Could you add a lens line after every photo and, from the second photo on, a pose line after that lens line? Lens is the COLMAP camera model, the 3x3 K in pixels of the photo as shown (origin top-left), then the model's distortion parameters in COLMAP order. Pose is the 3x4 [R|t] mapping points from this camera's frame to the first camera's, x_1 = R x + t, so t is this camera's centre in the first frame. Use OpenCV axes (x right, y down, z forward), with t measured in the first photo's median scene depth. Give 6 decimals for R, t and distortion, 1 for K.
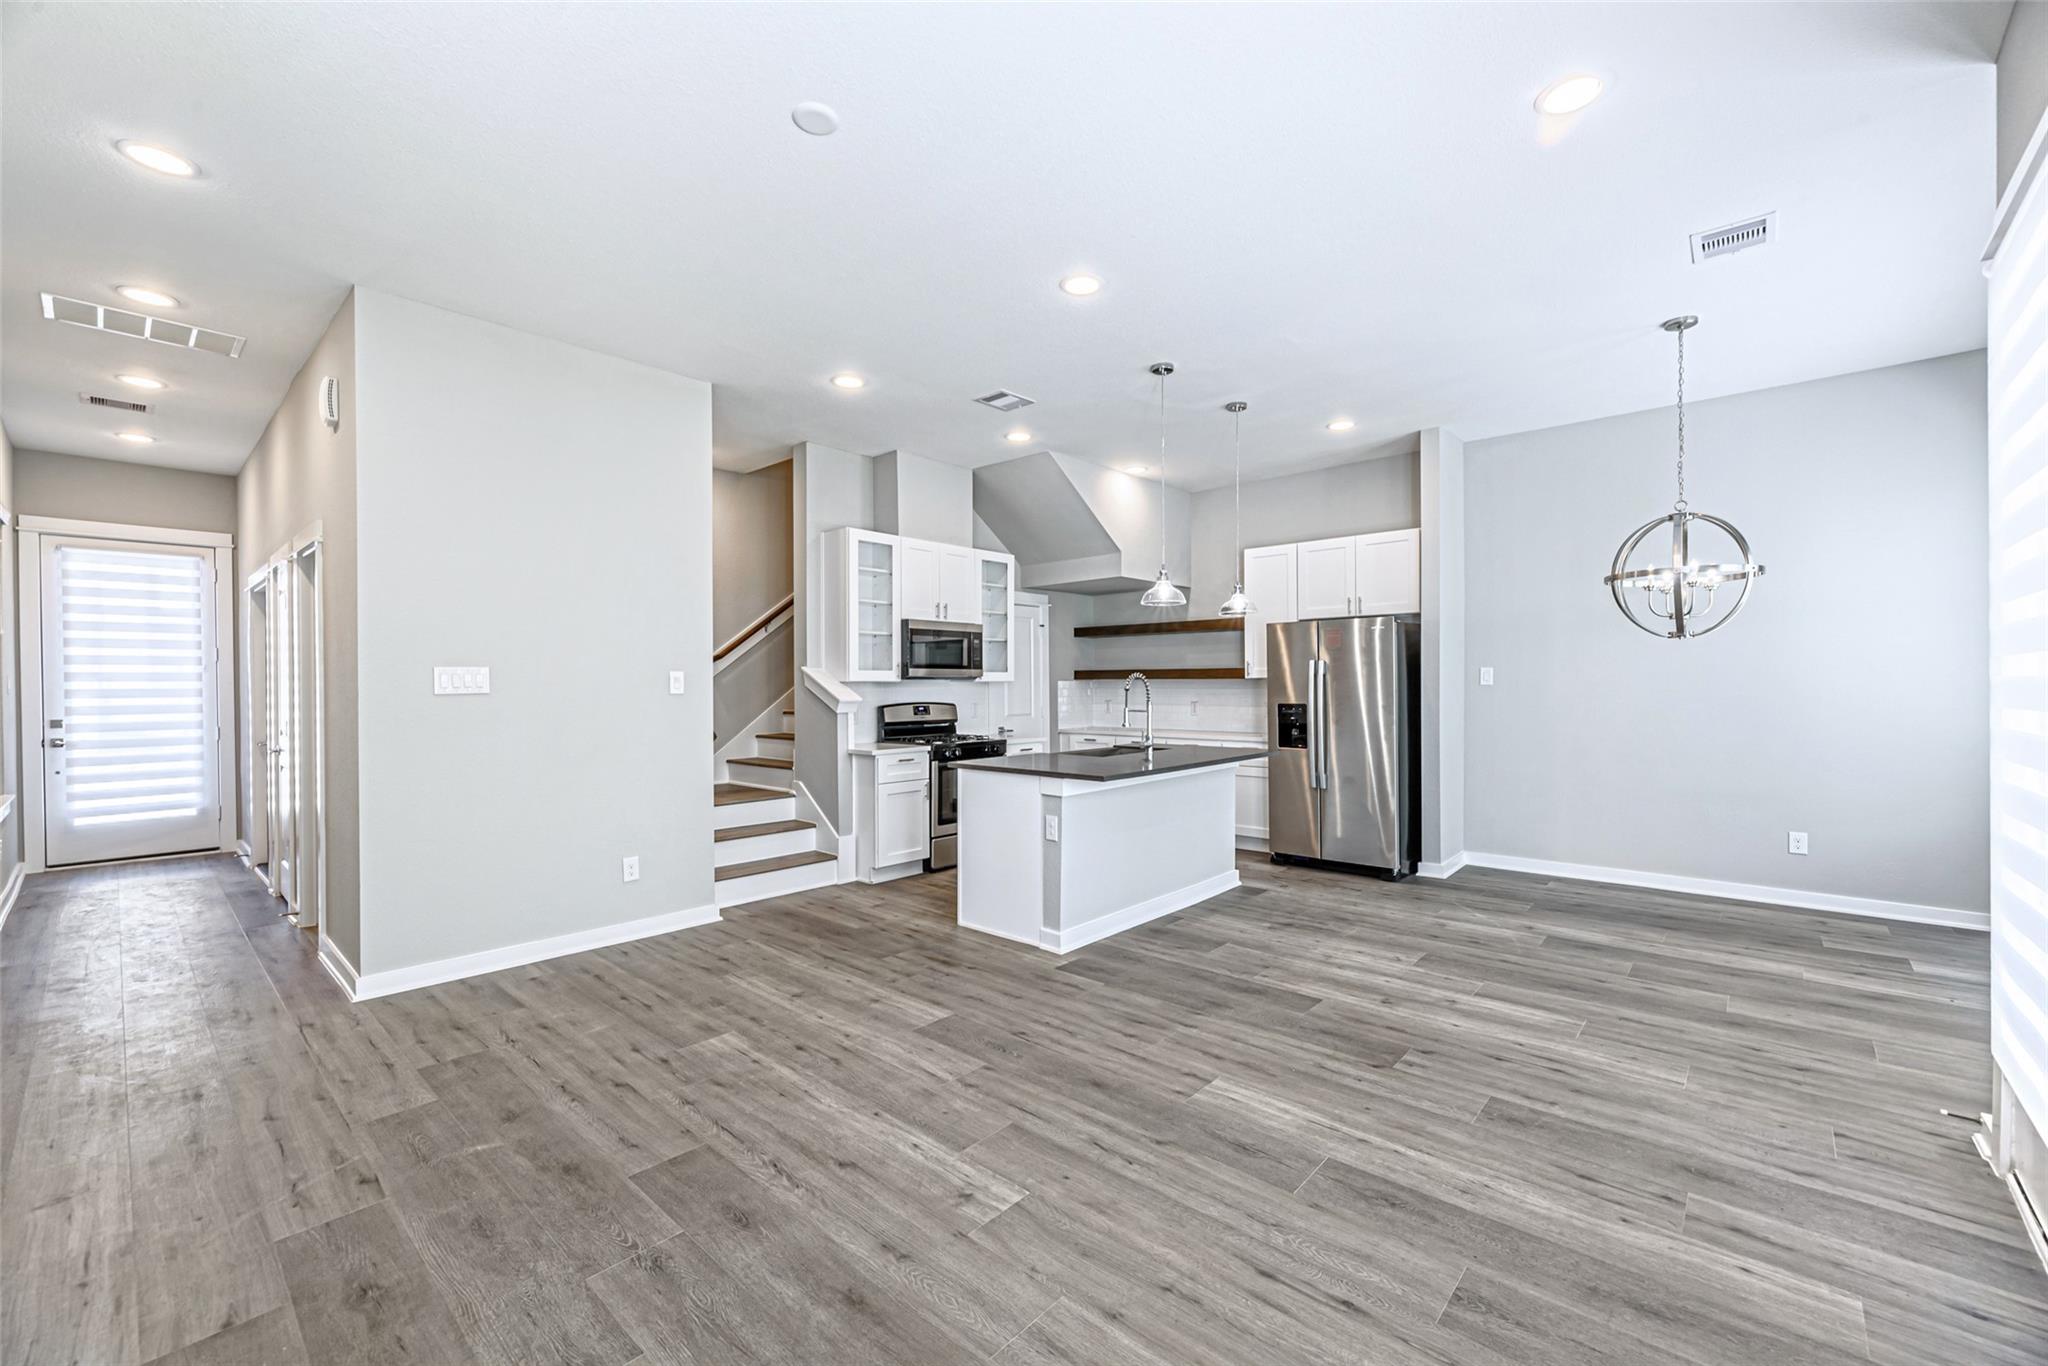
lens RADIAL K [[820.8, 0, 1028.0], [0, 820.8, 687.2], [0, 0, 1]] dist [0.000225, -0.000141]
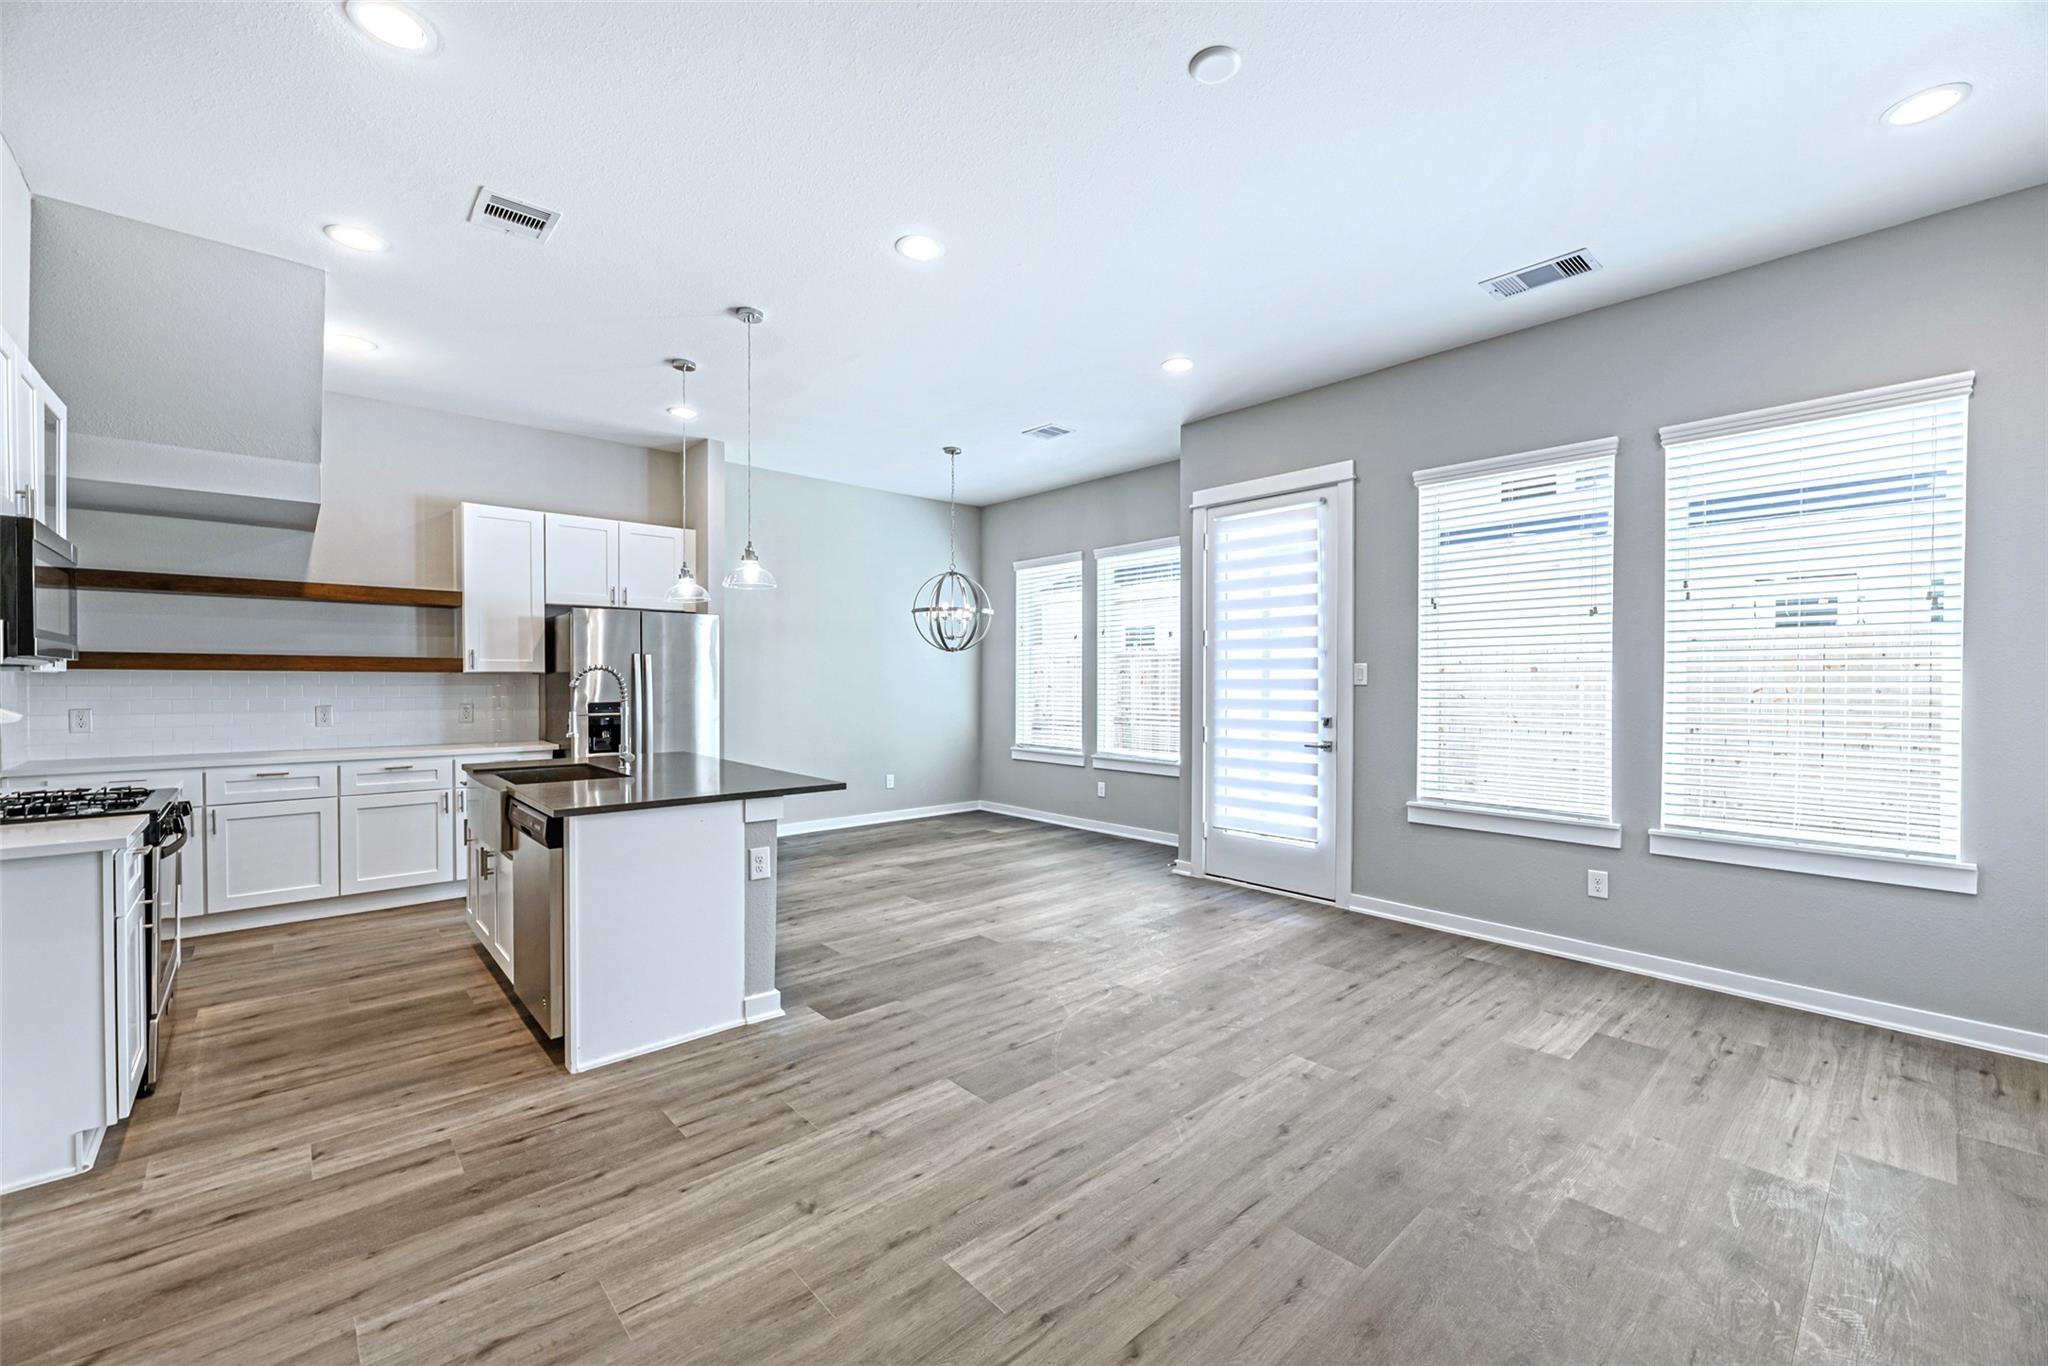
lens RADIAL K [[820.8, 0, 1021.5], [0, 820.8, 687.5], [0, 0, 1]] dist [0.000225, -0.000141]
pose [[0.109593, -0.003816, 0.993969, -0.761646], [0.001640, 0.999992, 0.003658, 0.002251], [-0.993975, 0.001230, 0.109598, 0.707381]]
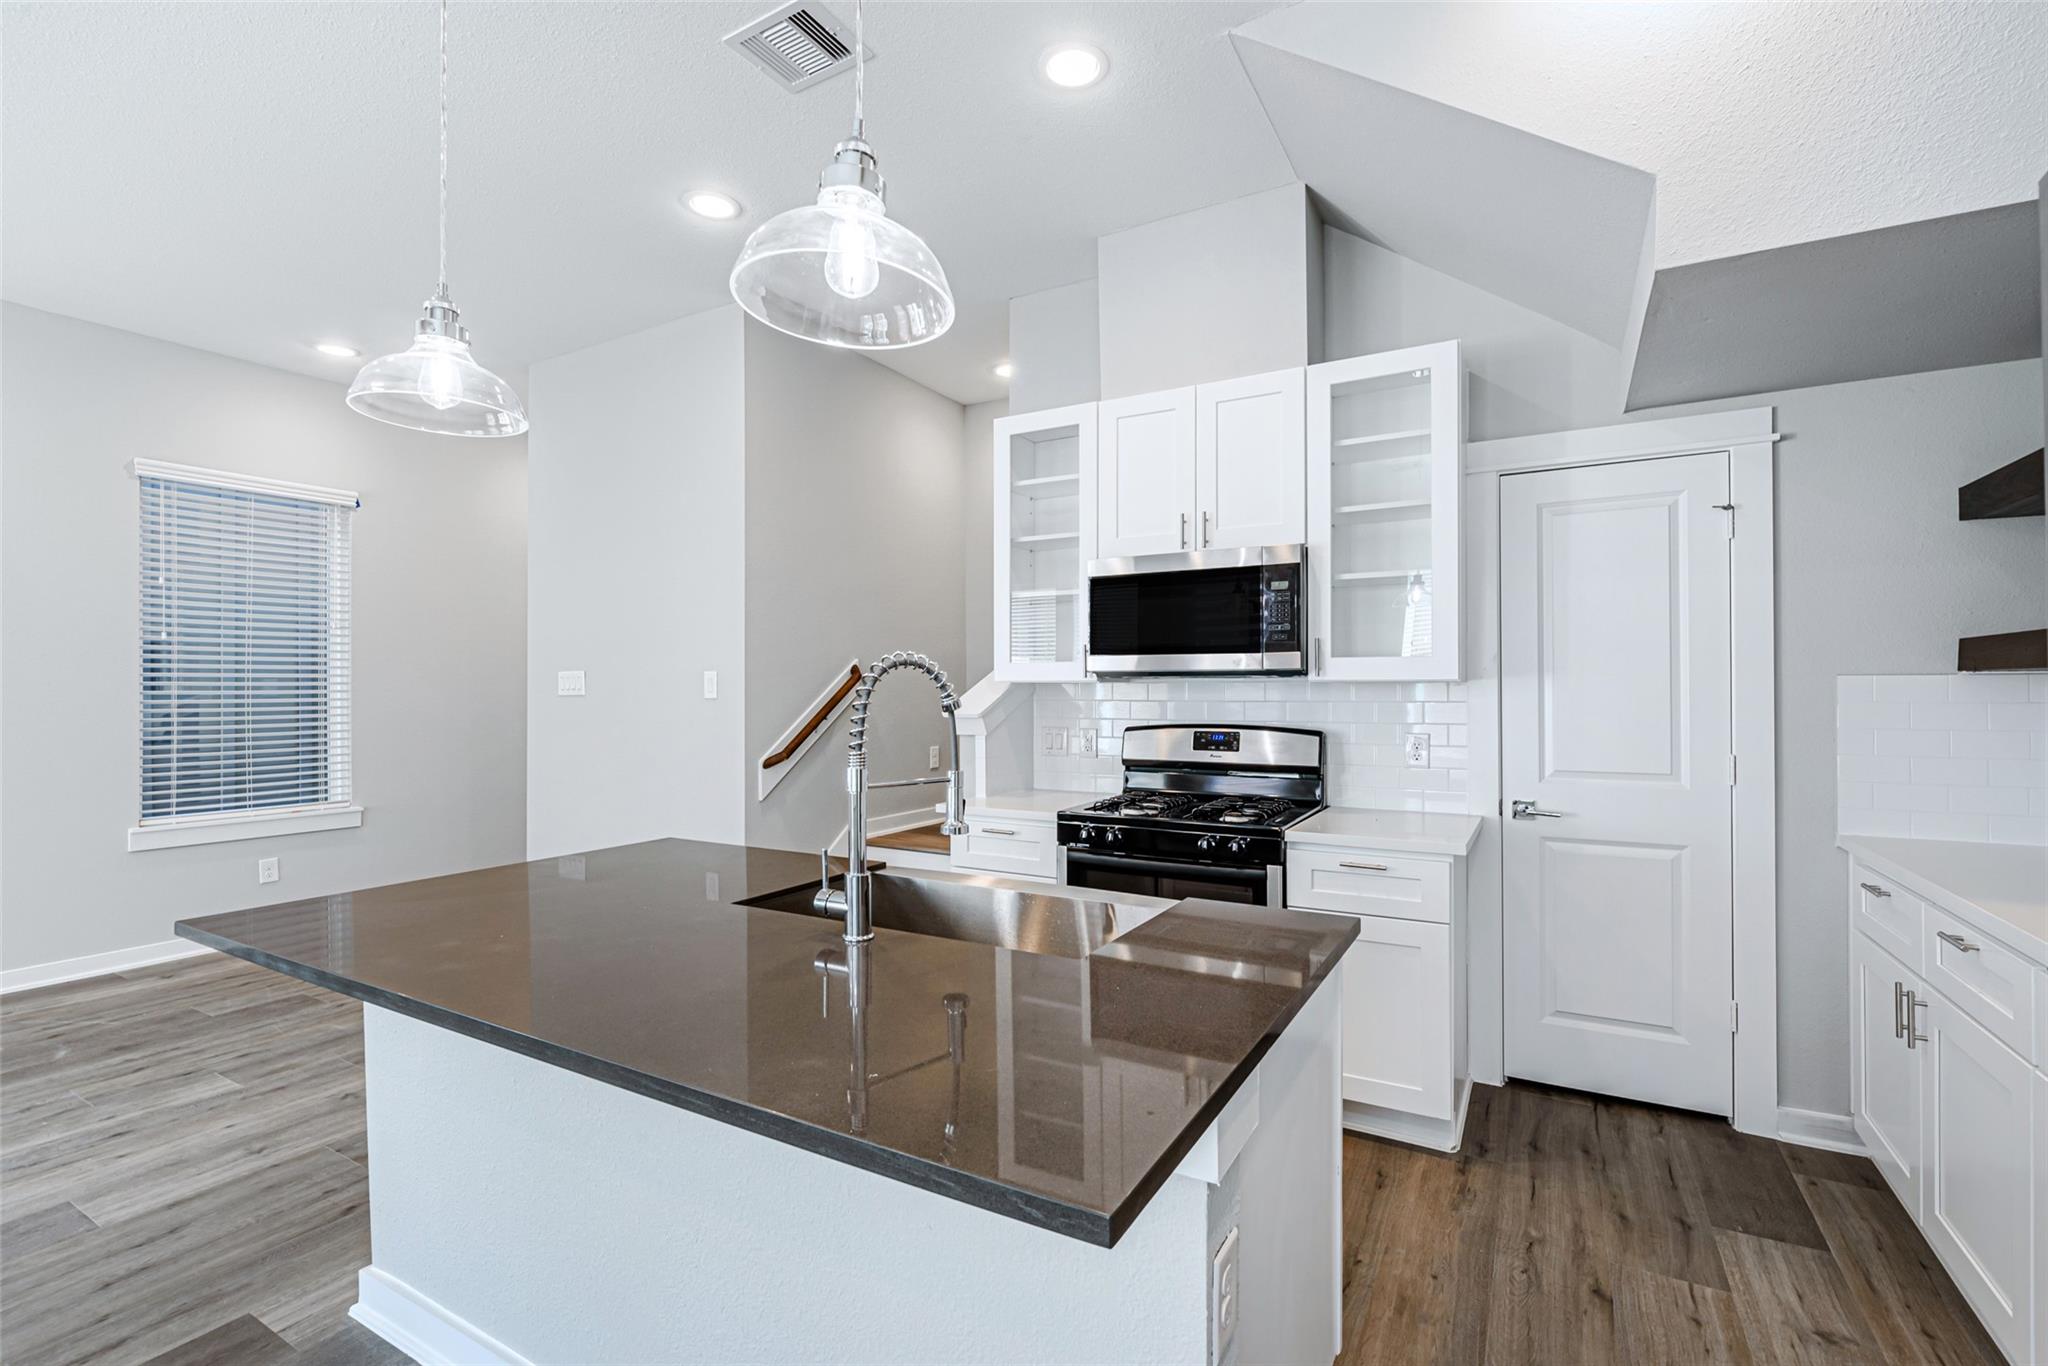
lens RADIAL K [[895.1, 0, 1035.9], [0, 895.1, 679.2], [0, 0, 1]] dist [-0.000678, 0.000360]
pose [[0.219203, -0.009776, -0.975630, 0.604166], [-0.004447, 0.999929, -0.011018, -0.002866], [0.975669, 0.006754, 0.219145, 1.295320]]
